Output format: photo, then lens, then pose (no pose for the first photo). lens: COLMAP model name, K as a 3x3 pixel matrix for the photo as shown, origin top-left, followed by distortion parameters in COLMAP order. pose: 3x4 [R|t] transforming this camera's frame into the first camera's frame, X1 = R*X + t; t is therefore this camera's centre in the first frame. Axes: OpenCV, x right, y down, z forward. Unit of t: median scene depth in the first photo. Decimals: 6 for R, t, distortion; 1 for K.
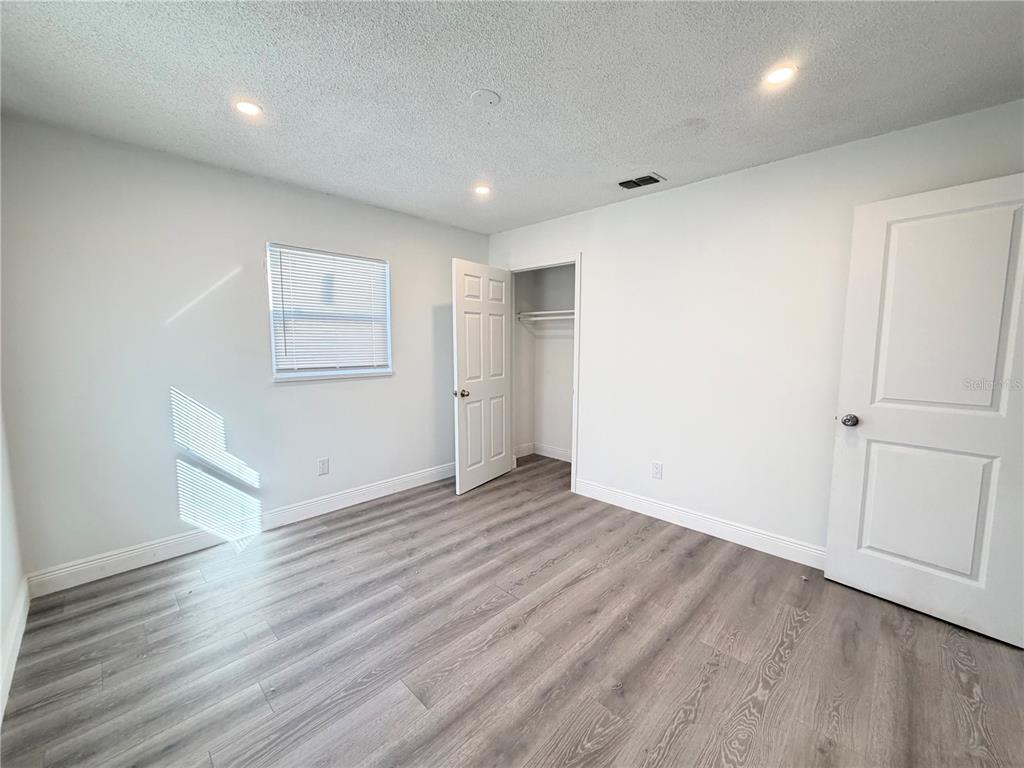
lens RADIAL K [[406.2, 0, 506.6], [0, 406.2, 384.4], [0, 0, 1]] dist [-0.002492, -0.000224]
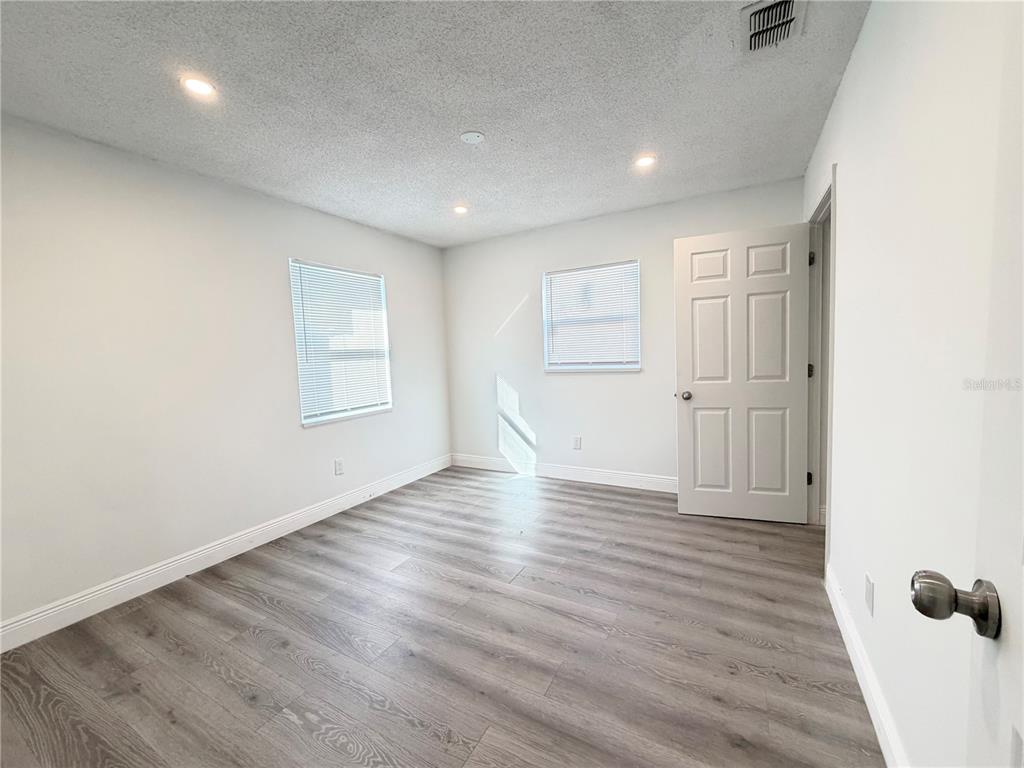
lens RADIAL K [[406.2, 0, 513.4], [0, 406.2, 388.5], [0, 0, 1]] dist [-0.002492, -0.000224]
pose [[0.266703, 0.071161, -0.961148, 0.726831], [-0.061667, 0.996487, 0.056666, -0.022620], [0.961804, 0.044158, 0.270155, 0.507554]]
